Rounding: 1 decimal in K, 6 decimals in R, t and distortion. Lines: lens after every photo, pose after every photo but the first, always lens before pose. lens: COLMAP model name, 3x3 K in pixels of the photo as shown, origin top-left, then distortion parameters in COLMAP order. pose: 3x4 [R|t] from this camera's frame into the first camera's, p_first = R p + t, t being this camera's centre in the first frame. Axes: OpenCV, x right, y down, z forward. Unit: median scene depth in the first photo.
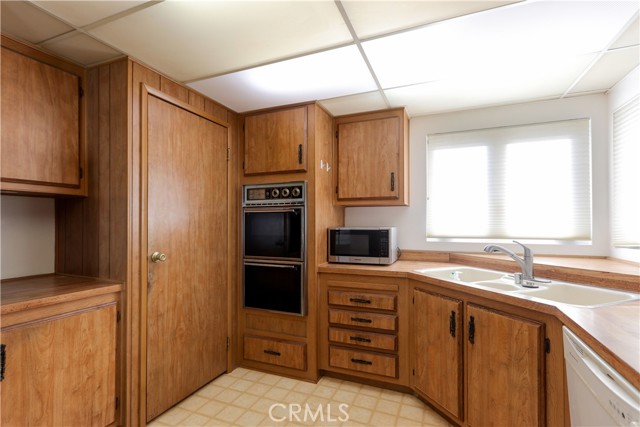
lens RADIAL K [[301.5, 0, 308.8], [0, 301.5, 227.5], [0, 0, 1]] dist [-0.002638, 0.002739]
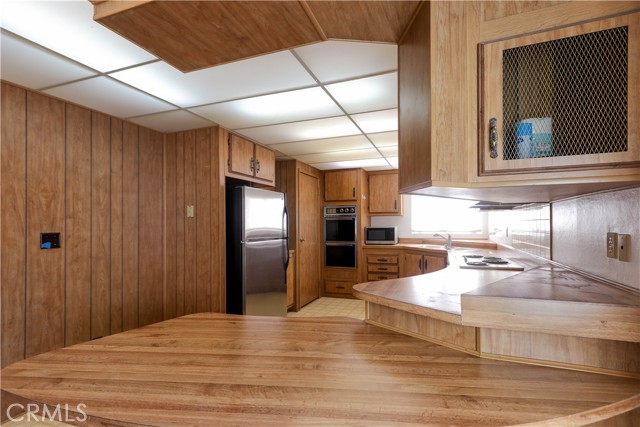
lens RADIAL K [[301.5, 0, 336.3], [0, 301.5, 223.3], [0, 0, 1]] dist [-0.002638, 0.002739]
pose [[0.994223, -0.003923, 0.107258, -0.372894], [0.004204, 0.999988, -0.002400, -0.020981], [-0.107248, 0.002837, 0.994228, -1.078884]]
